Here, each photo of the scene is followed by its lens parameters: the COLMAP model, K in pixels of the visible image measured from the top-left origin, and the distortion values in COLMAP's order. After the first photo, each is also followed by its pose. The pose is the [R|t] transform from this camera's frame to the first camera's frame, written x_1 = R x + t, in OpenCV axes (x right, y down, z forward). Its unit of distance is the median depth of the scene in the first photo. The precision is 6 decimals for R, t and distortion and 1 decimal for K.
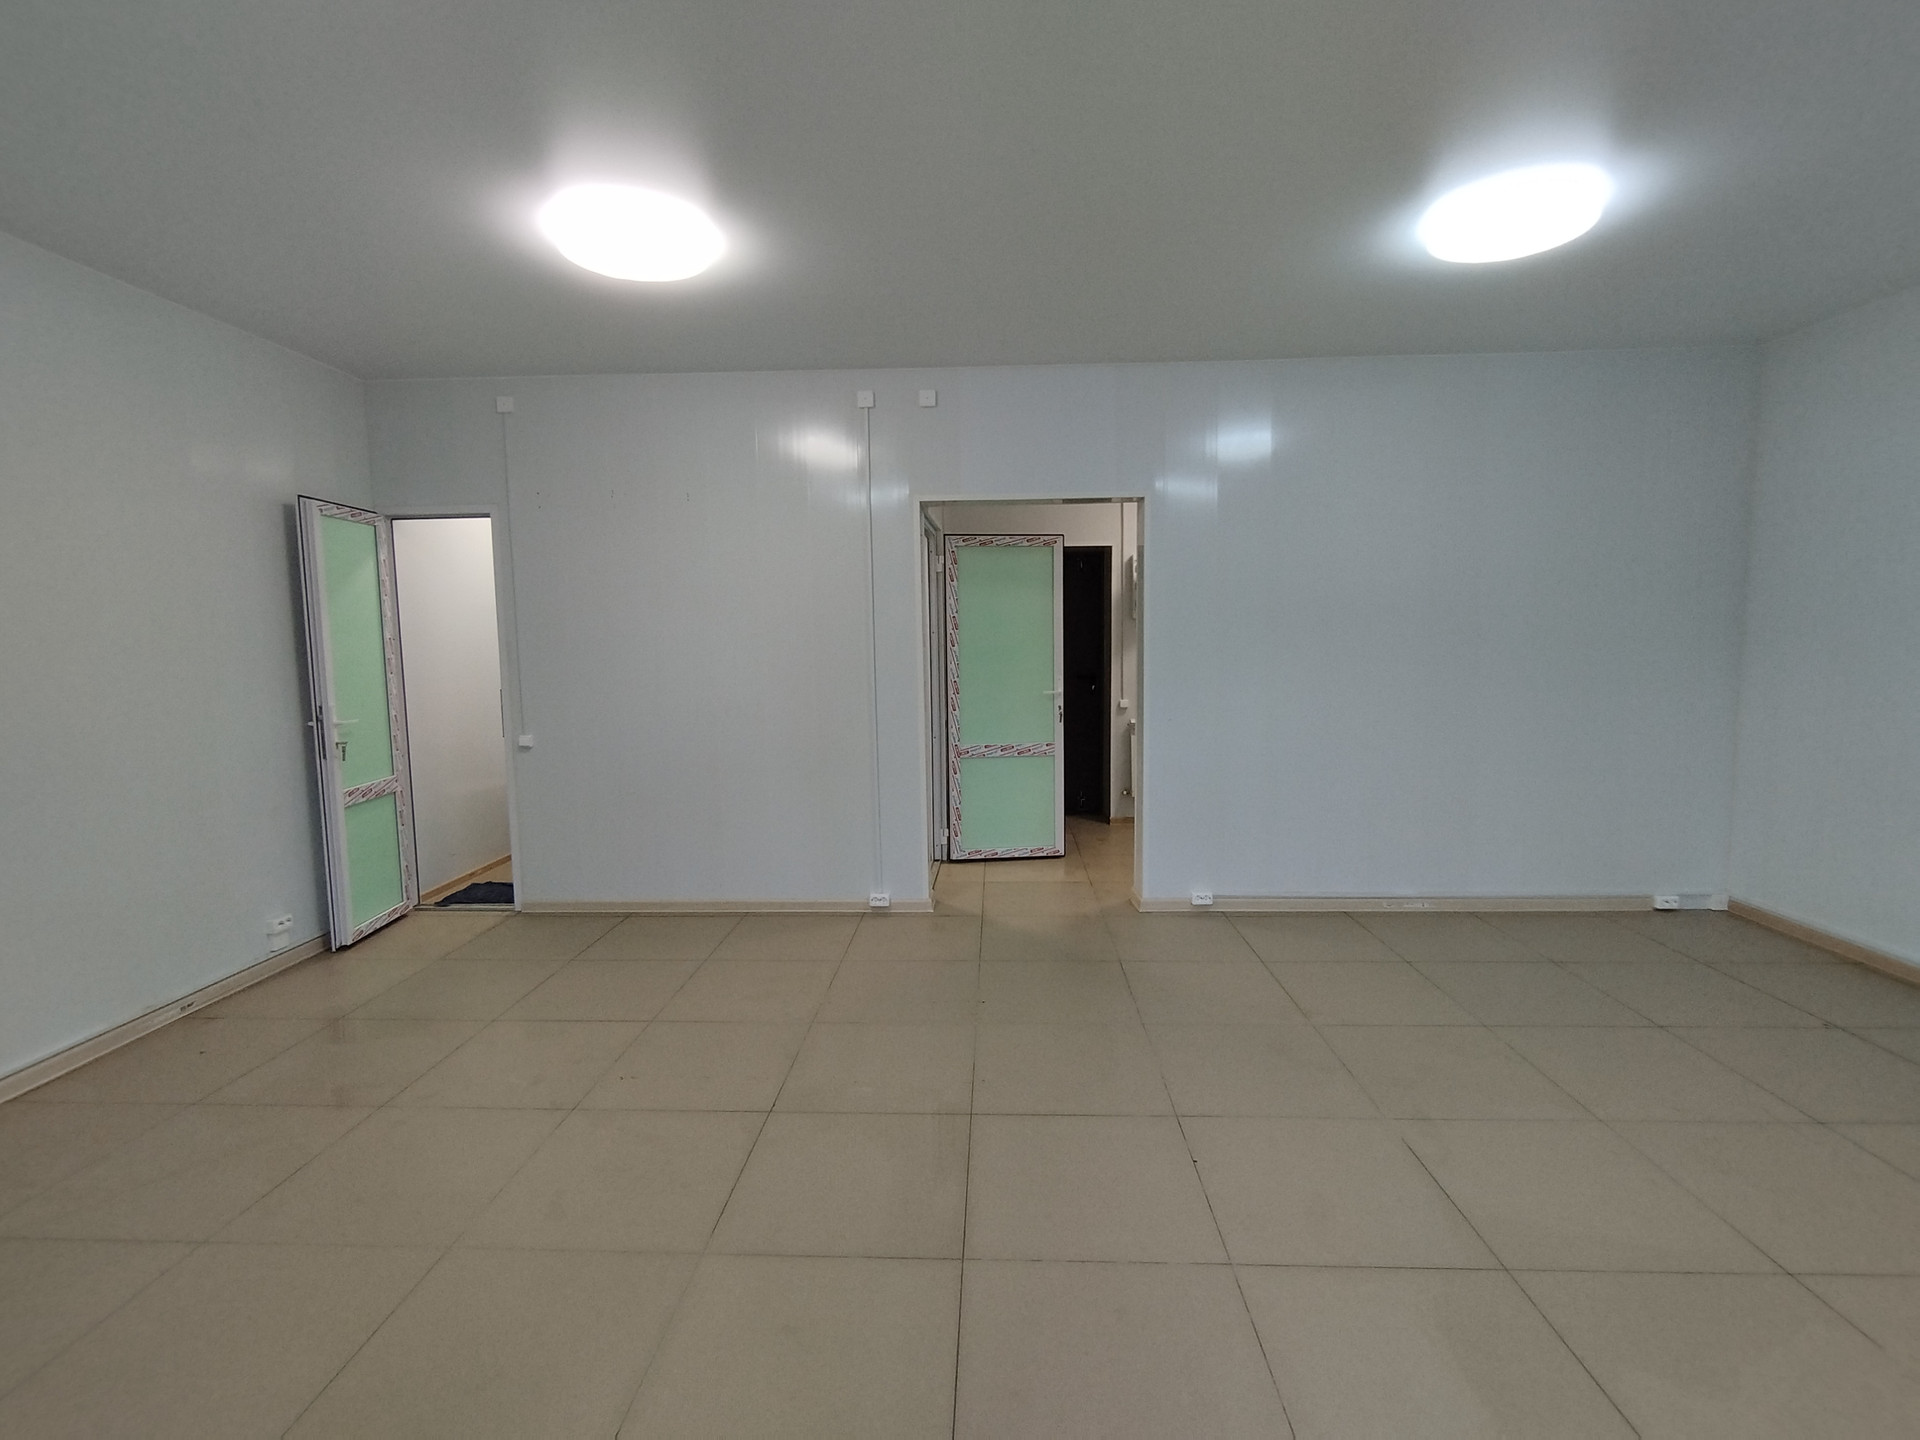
lens RADIAL K [[885.9, 0, 959.5], [0, 885.9, 715.0], [0, 0, 1]] dist [0.000622, -0.000040]
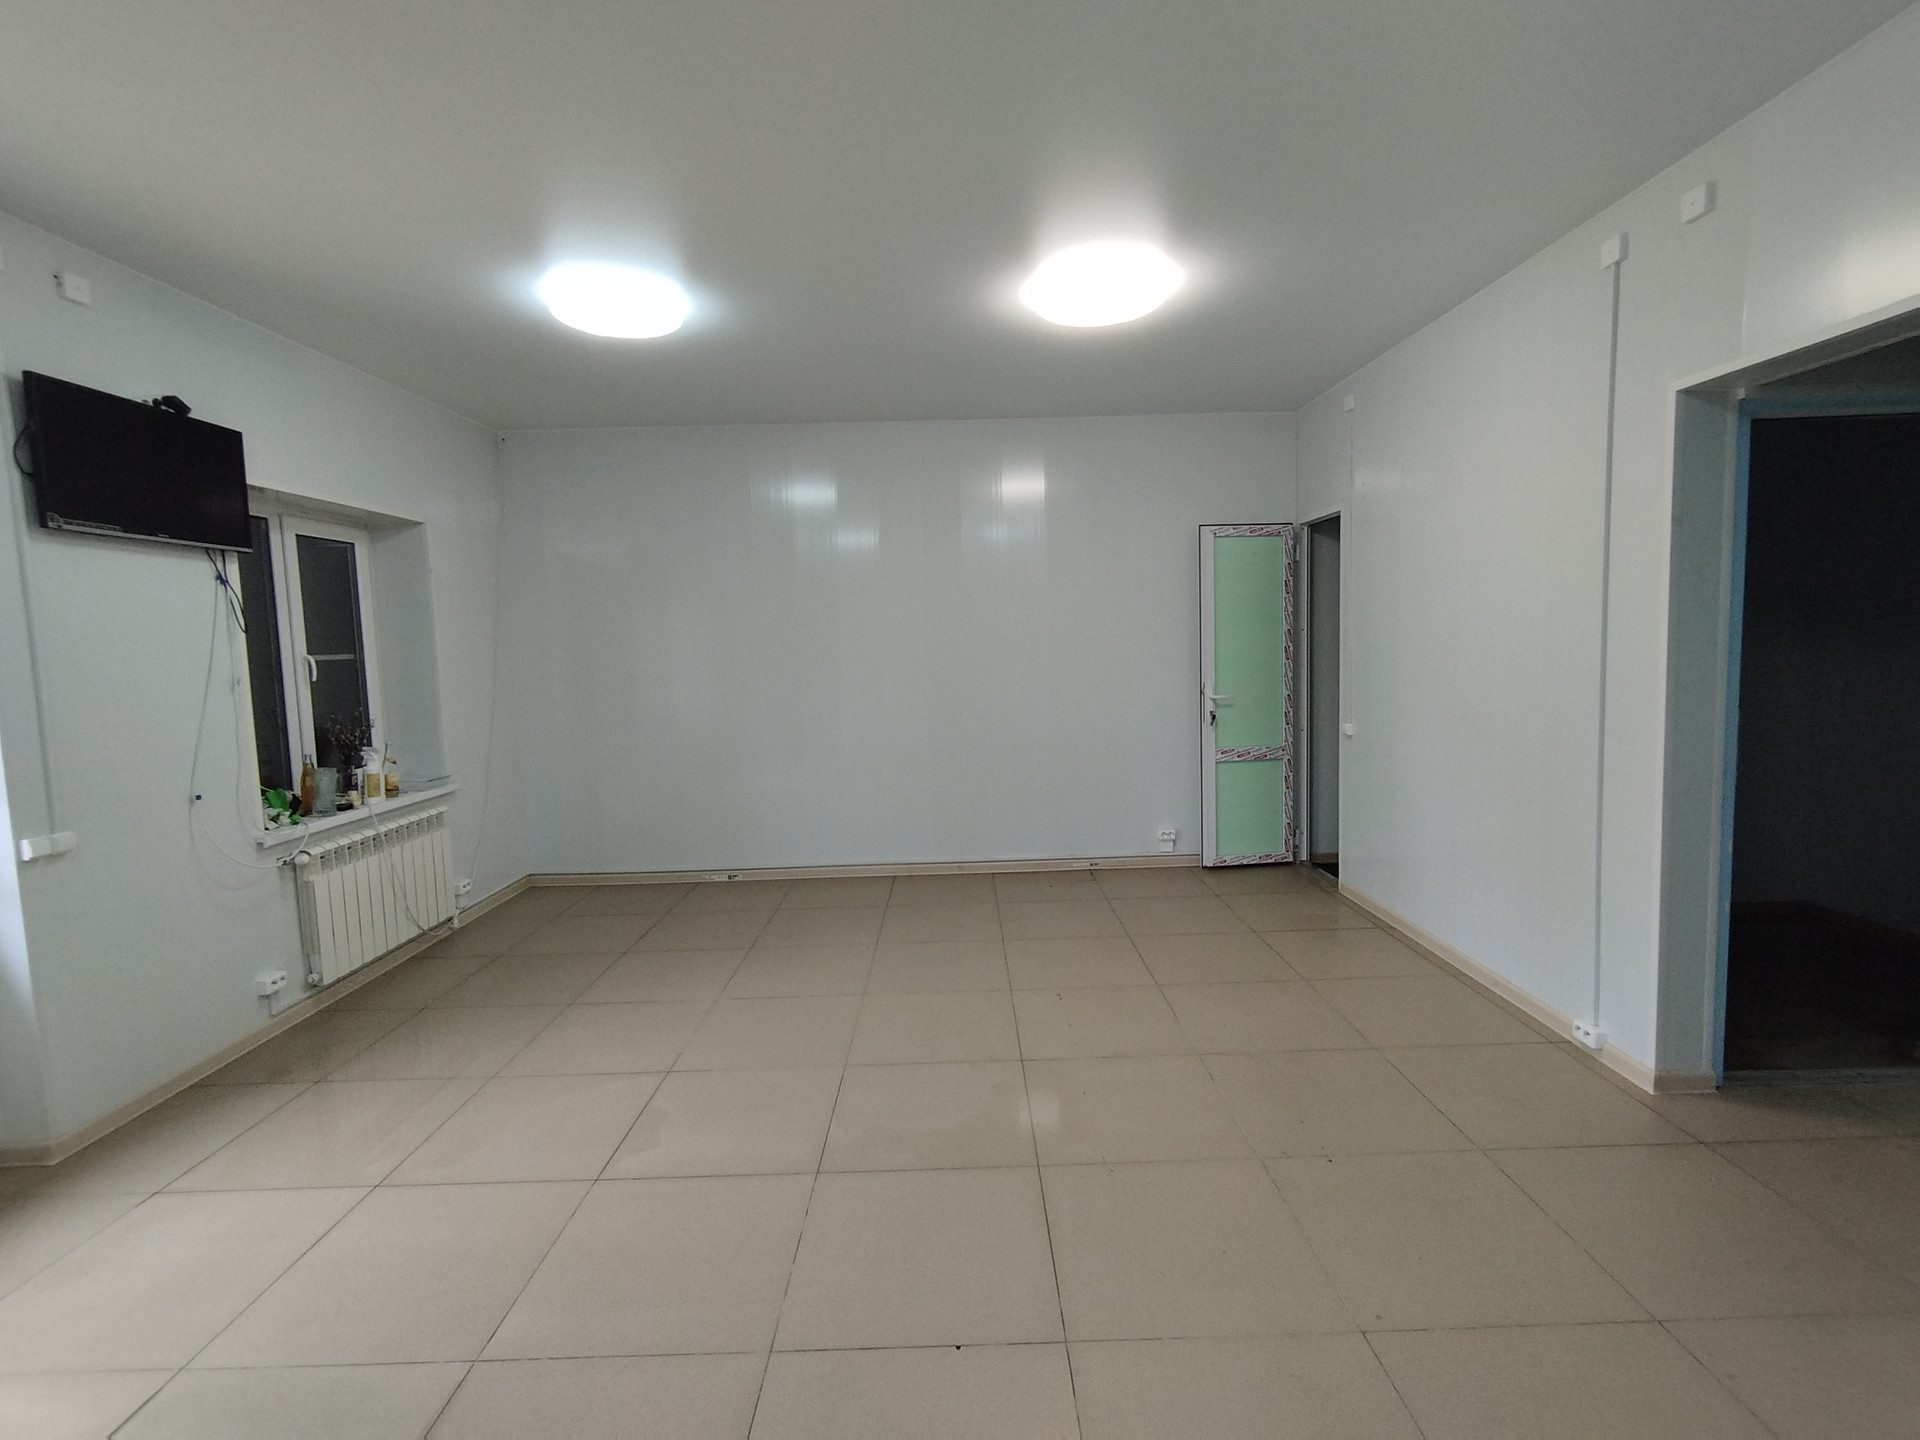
lens RADIAL K [[885.9, 0, 956.3], [0, 885.9, 720.1], [0, 0, 1]] dist [0.000622, -0.000040]
pose [[0.048783, 0.098413, -0.993949, 0.537775], [-0.073794, 0.992770, 0.094674, -0.047791], [0.996080, 0.068729, 0.055692, 0.520484]]
